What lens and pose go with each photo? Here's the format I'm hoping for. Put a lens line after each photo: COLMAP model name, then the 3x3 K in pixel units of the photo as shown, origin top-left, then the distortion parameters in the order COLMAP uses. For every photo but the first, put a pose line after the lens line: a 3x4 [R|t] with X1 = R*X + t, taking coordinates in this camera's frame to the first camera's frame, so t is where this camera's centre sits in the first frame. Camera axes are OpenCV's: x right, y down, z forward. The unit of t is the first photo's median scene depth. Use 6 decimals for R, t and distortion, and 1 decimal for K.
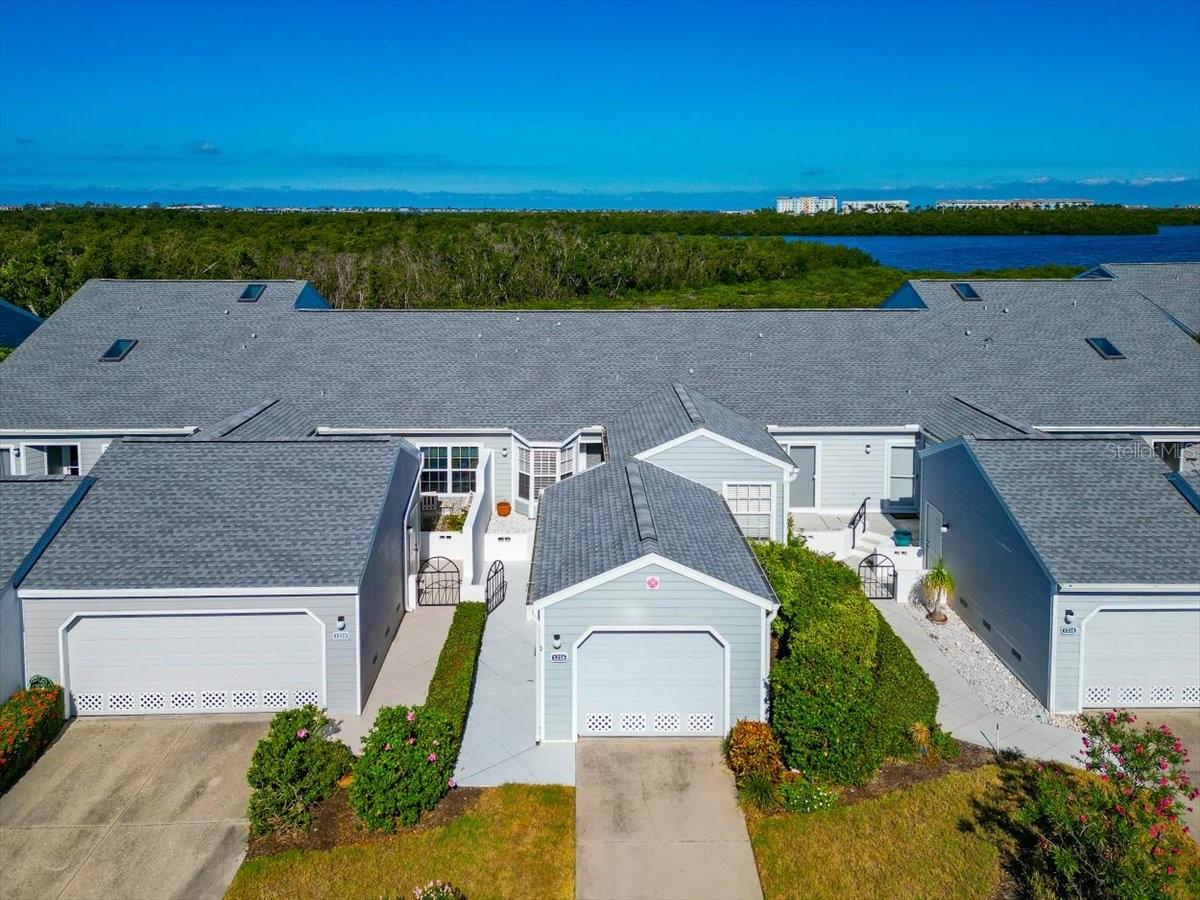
lens RADIAL K [[859.1, 0, 596.7], [0, 859.1, 446.1], [0, 0, 1]] dist [0.091929, -0.085299]
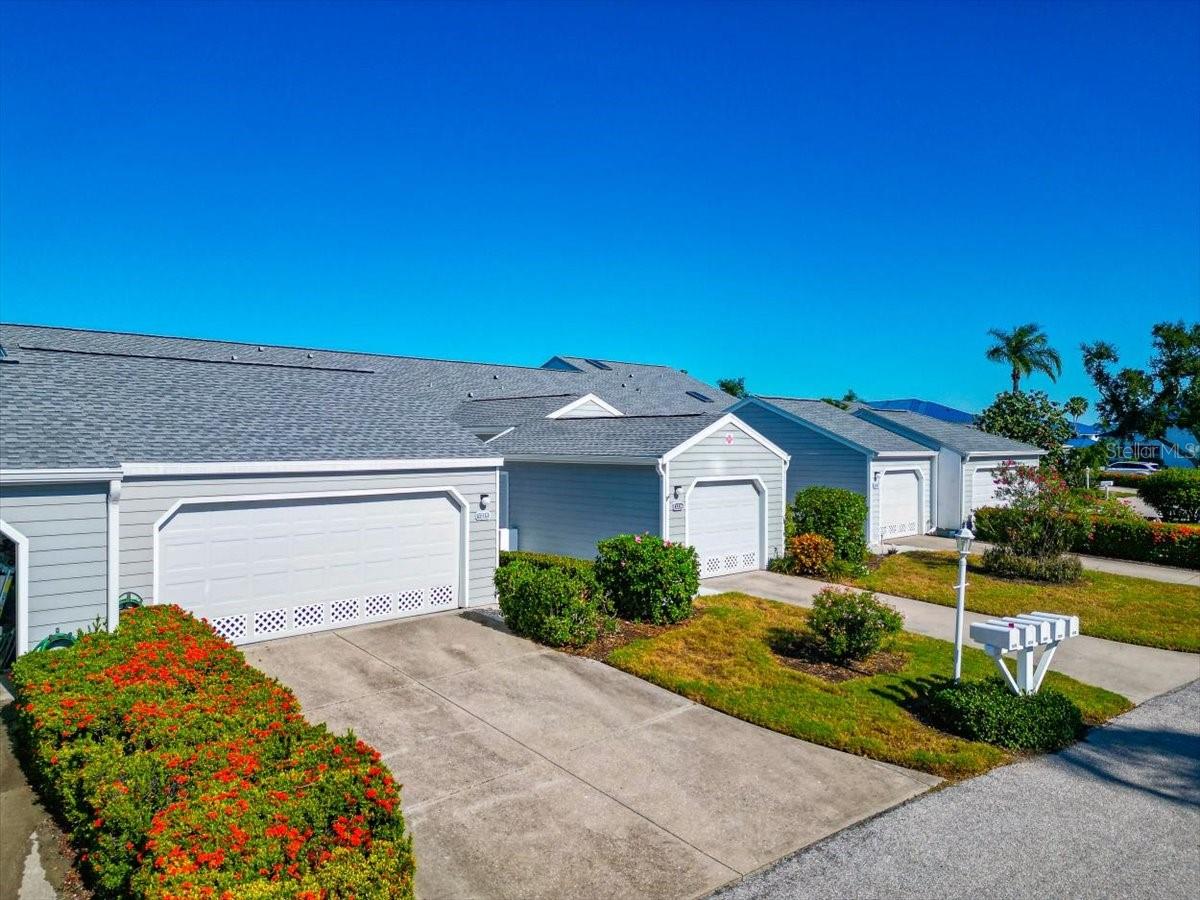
lens RADIAL K [[825.3, 0, 601.7], [0, 825.3, 577.1], [0, 0, 1]] dist [0.072572, -0.072225]
pose [[0.733389, -0.103725, 0.671849, -0.115142], [0.169493, 0.984980, -0.032949, 0.048052], [-0.658341, 0.138038, 0.739955, 0.039209]]
